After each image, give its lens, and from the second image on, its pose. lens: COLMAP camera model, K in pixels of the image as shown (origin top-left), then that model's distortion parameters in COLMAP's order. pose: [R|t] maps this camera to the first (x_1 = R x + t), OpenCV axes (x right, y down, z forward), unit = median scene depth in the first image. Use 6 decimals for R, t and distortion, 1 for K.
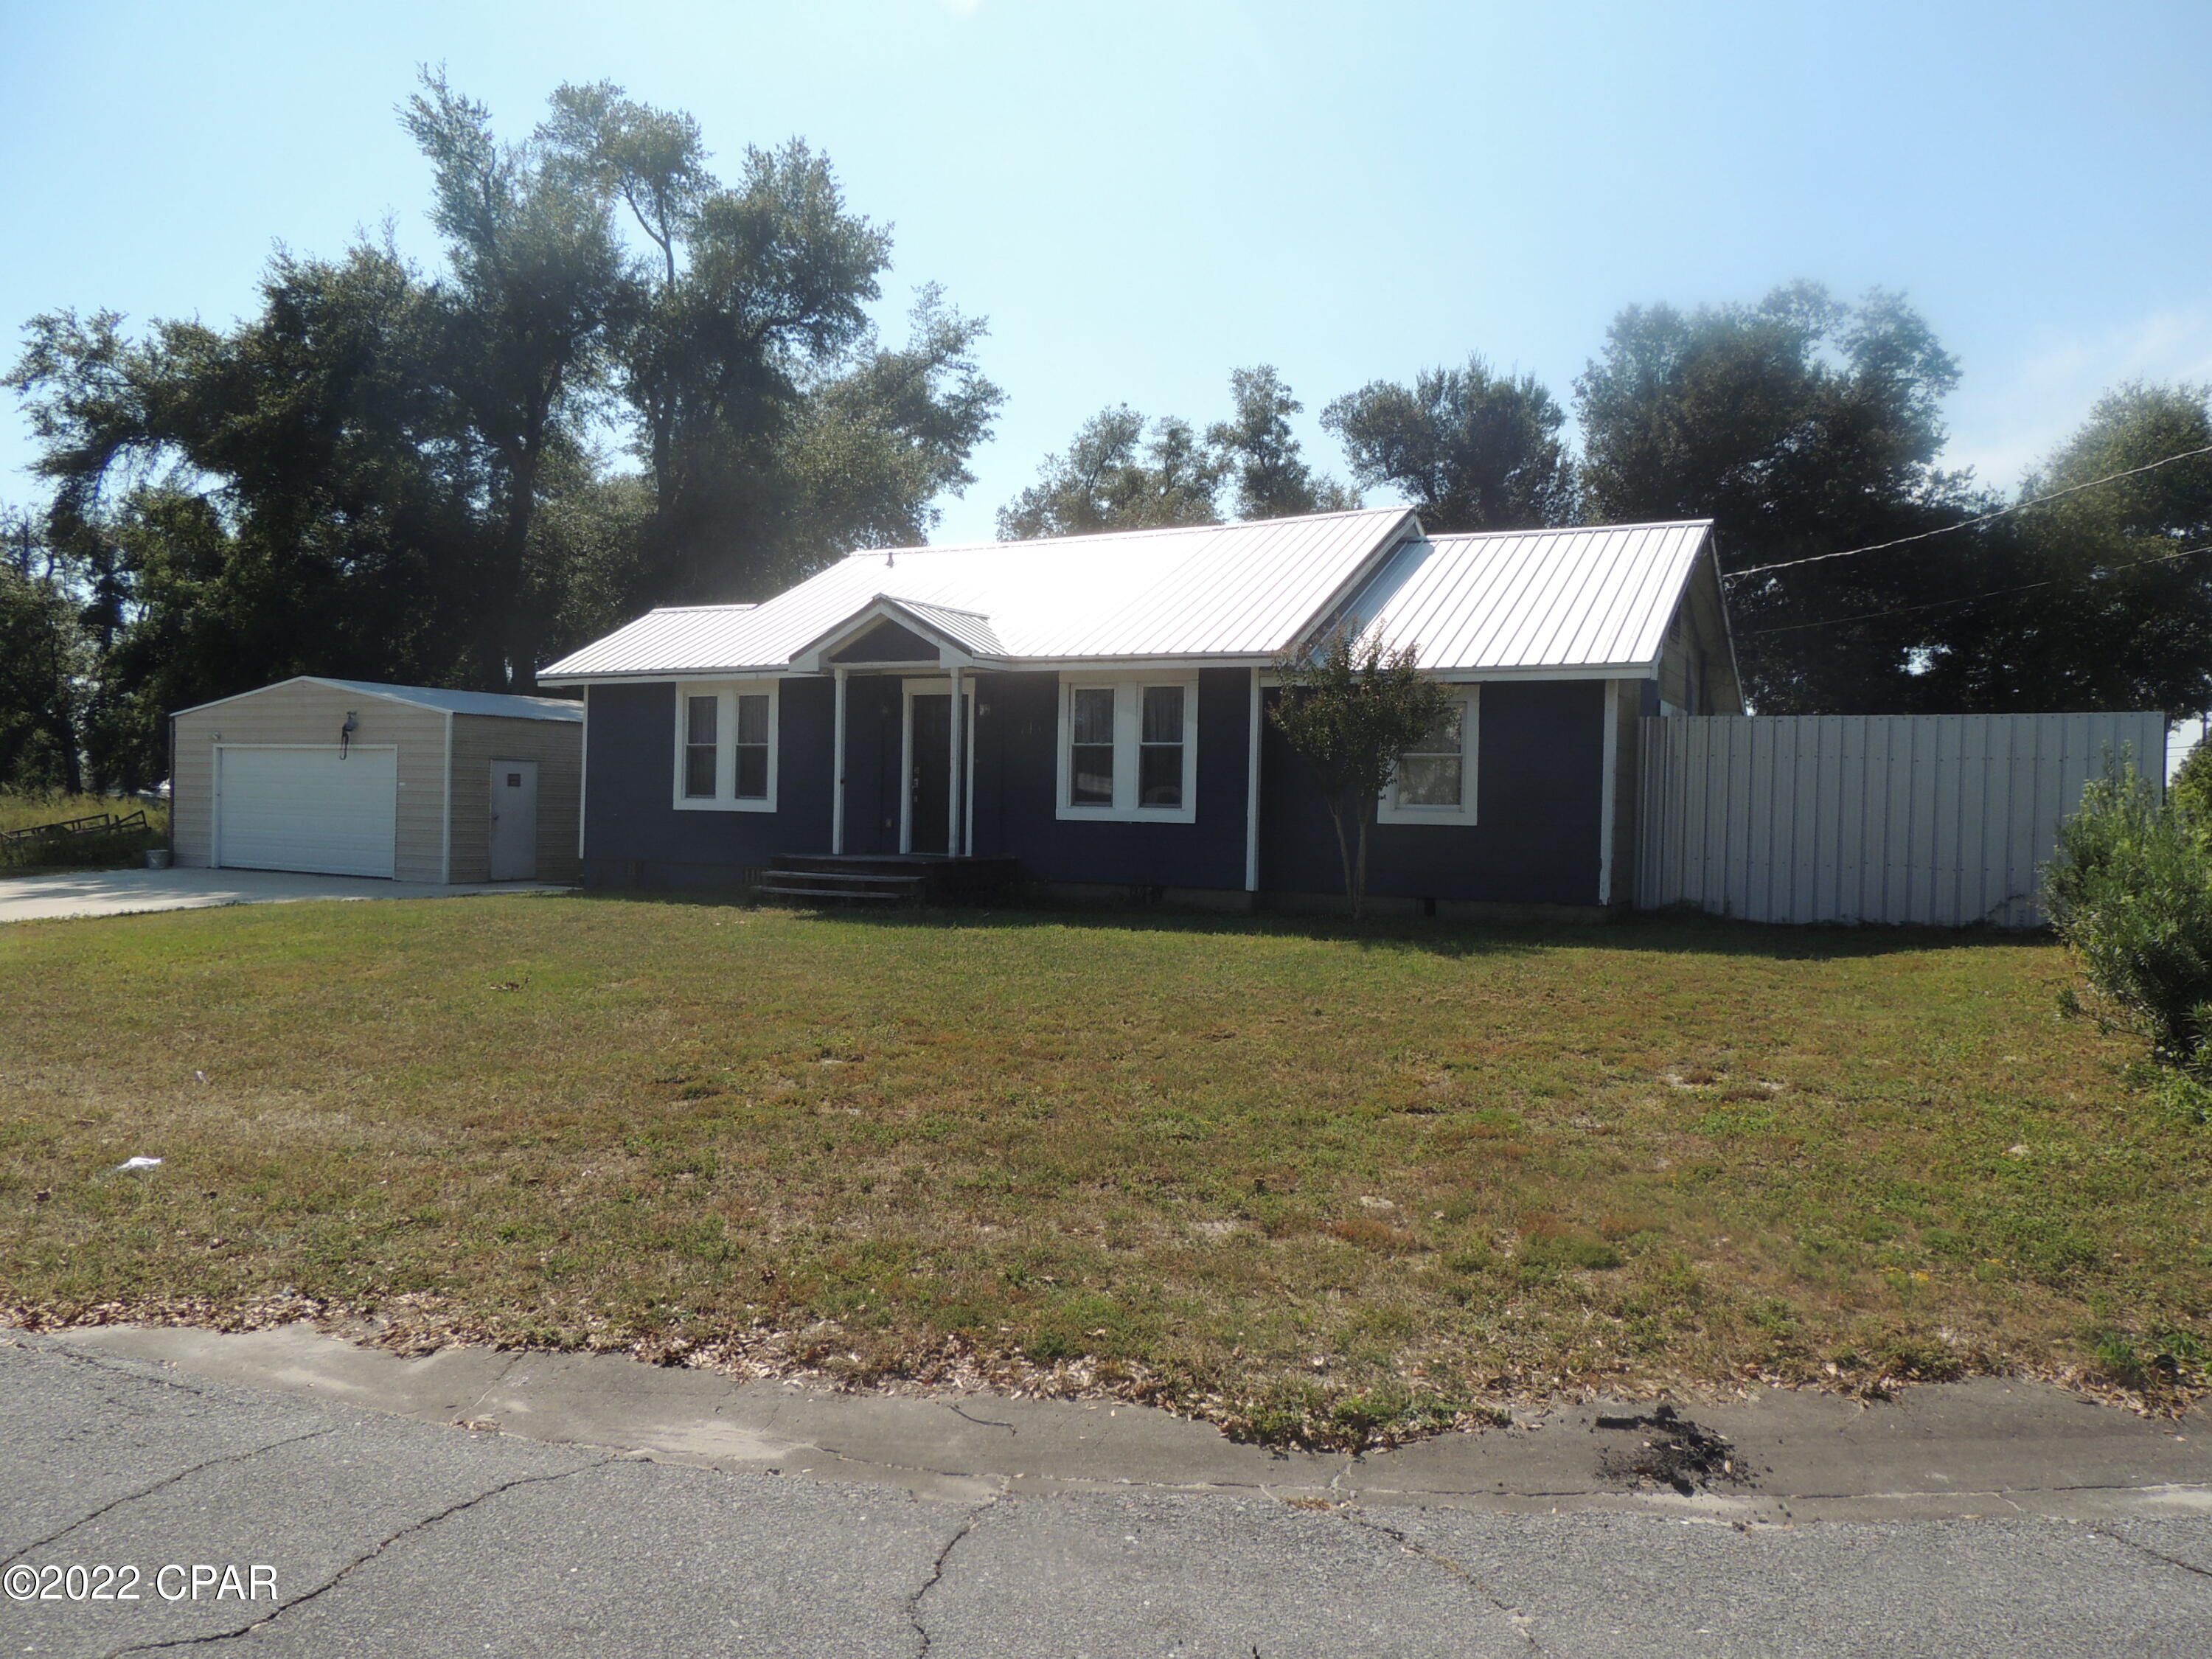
lens RADIAL K [[1565.6, 0, 1096.0], [0, 1565.6, 820.6], [0, 0, 1]] dist [-0.015027, -0.009170]
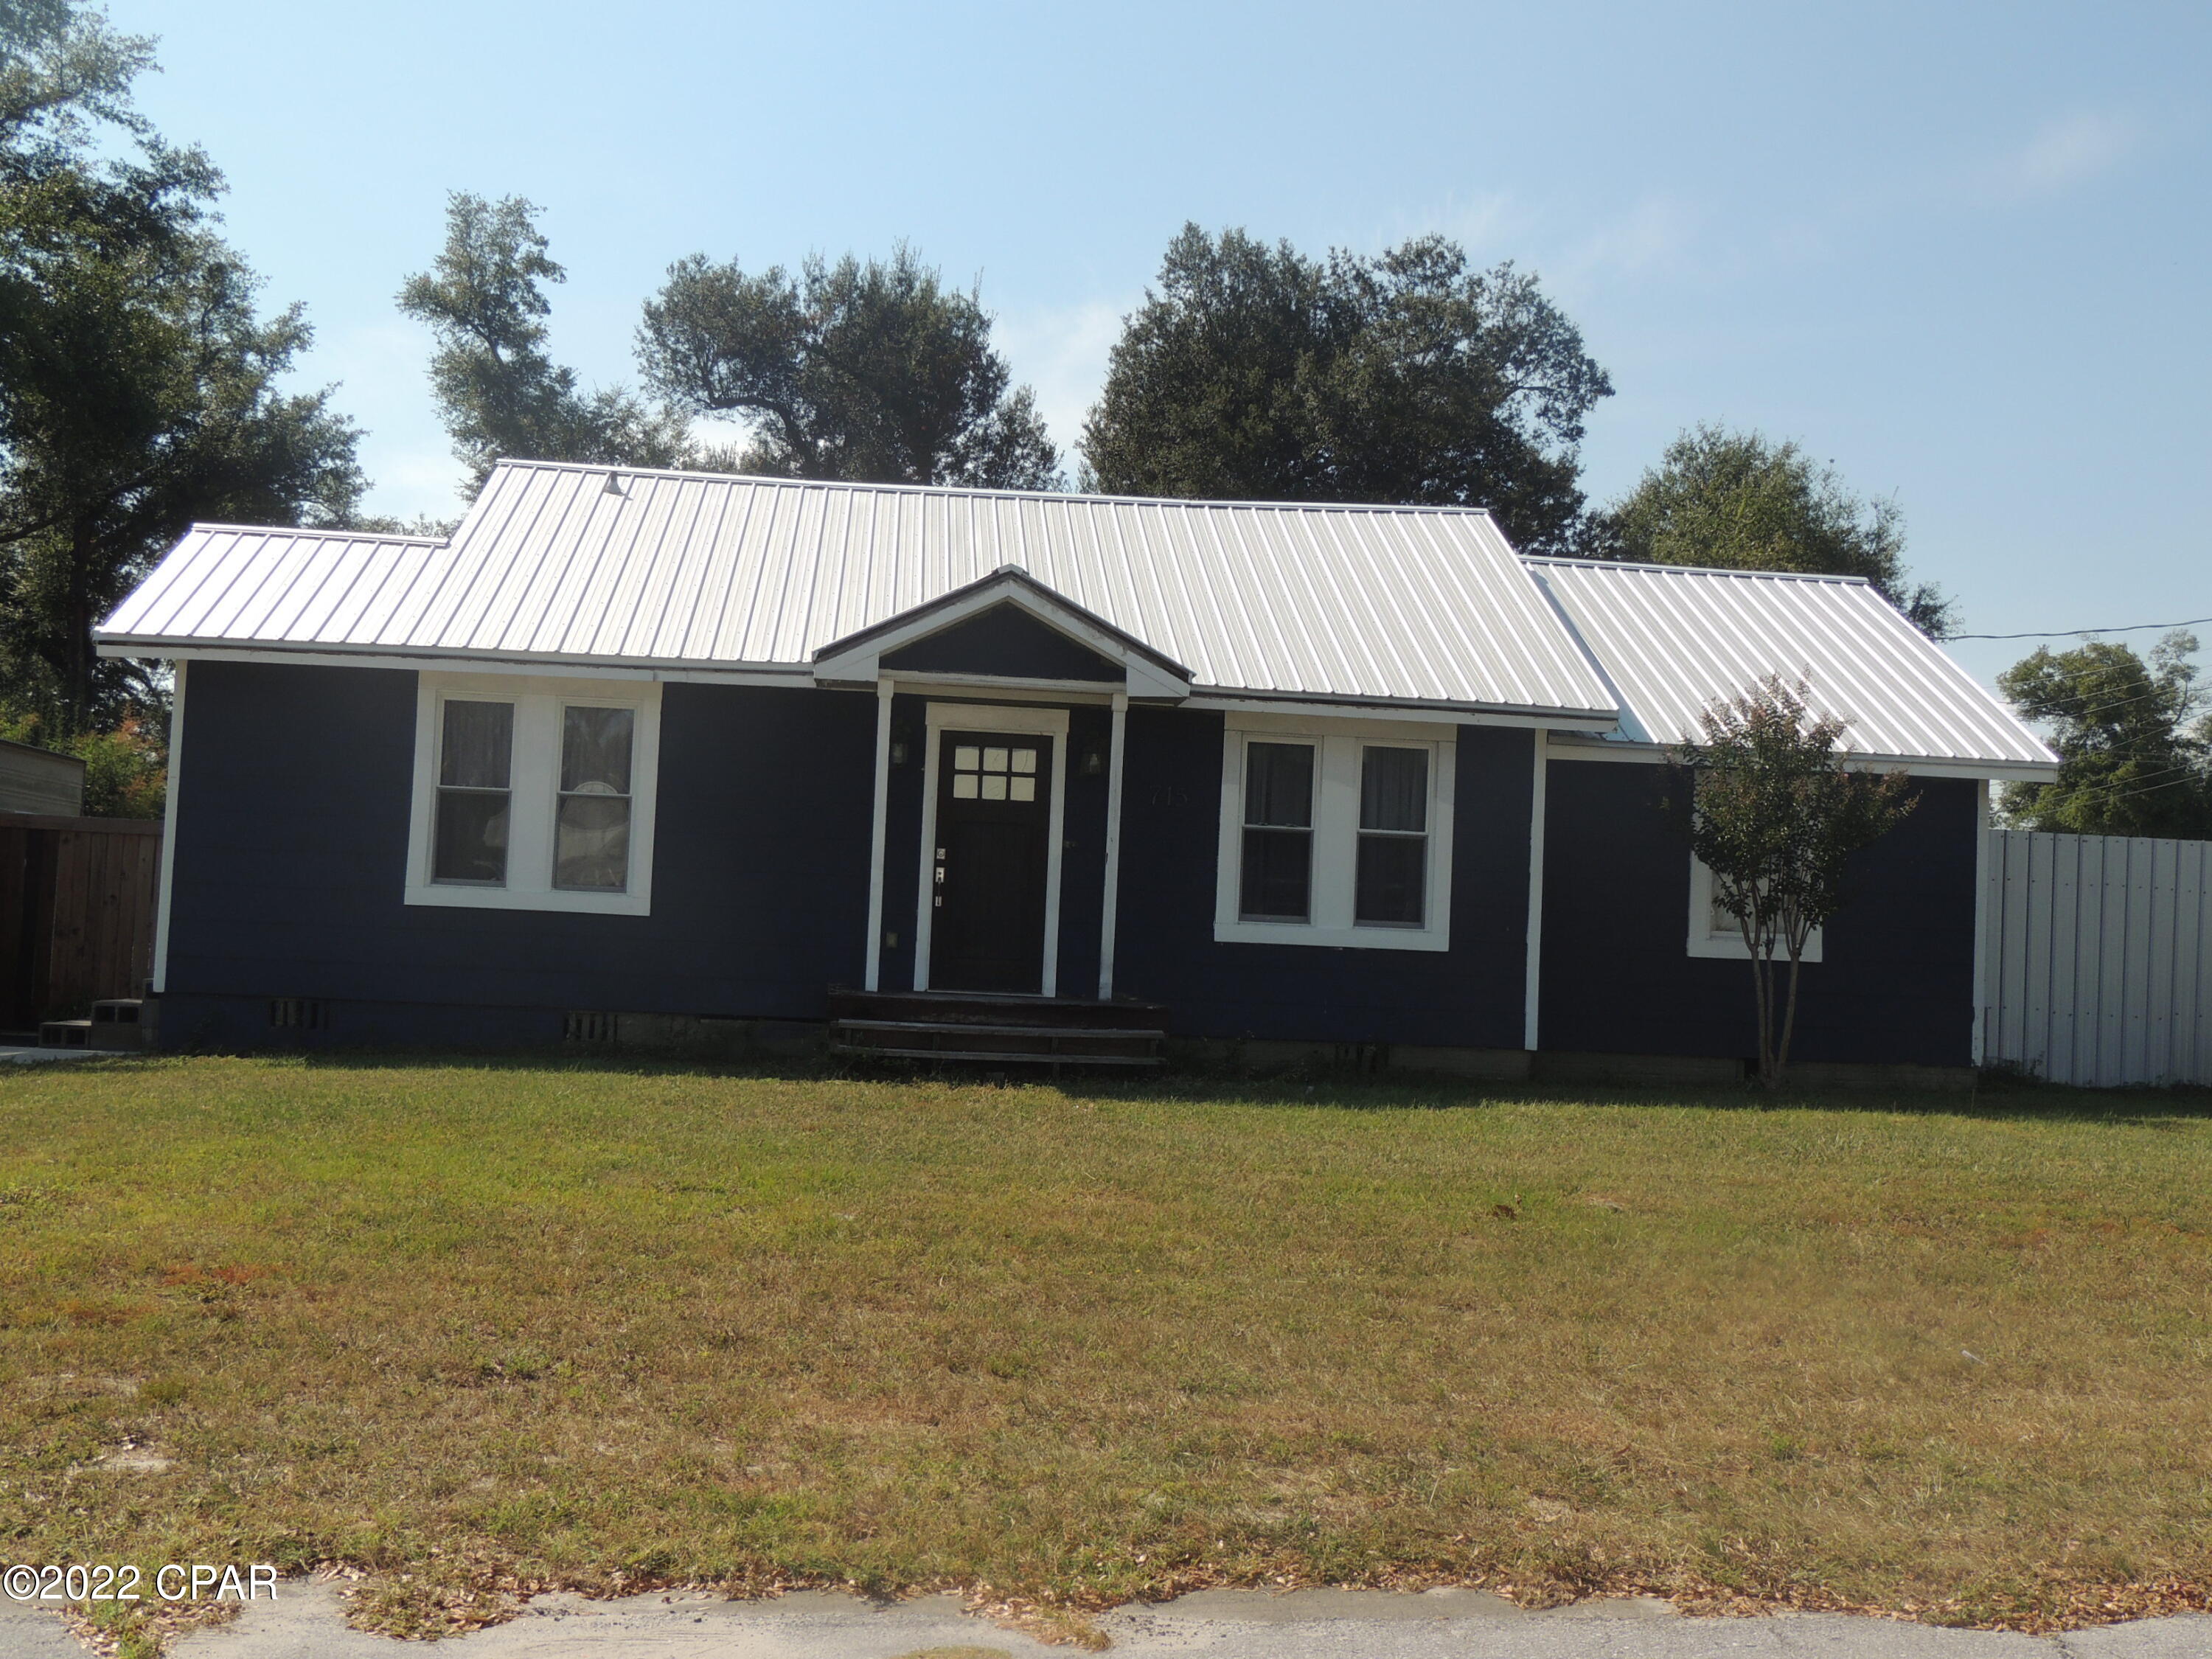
lens RADIAL K [[2496.6, 0, 1102.9], [0, 2496.6, 839.4], [0, 0, 1]] dist [-0.041665, 0.000000]
pose [[0.838323, 0.042950, 0.543479, -0.625871], [-0.021348, 0.998713, -0.045996, 0.005885], [-0.544756, 0.026957, 0.838161, 0.165443]]
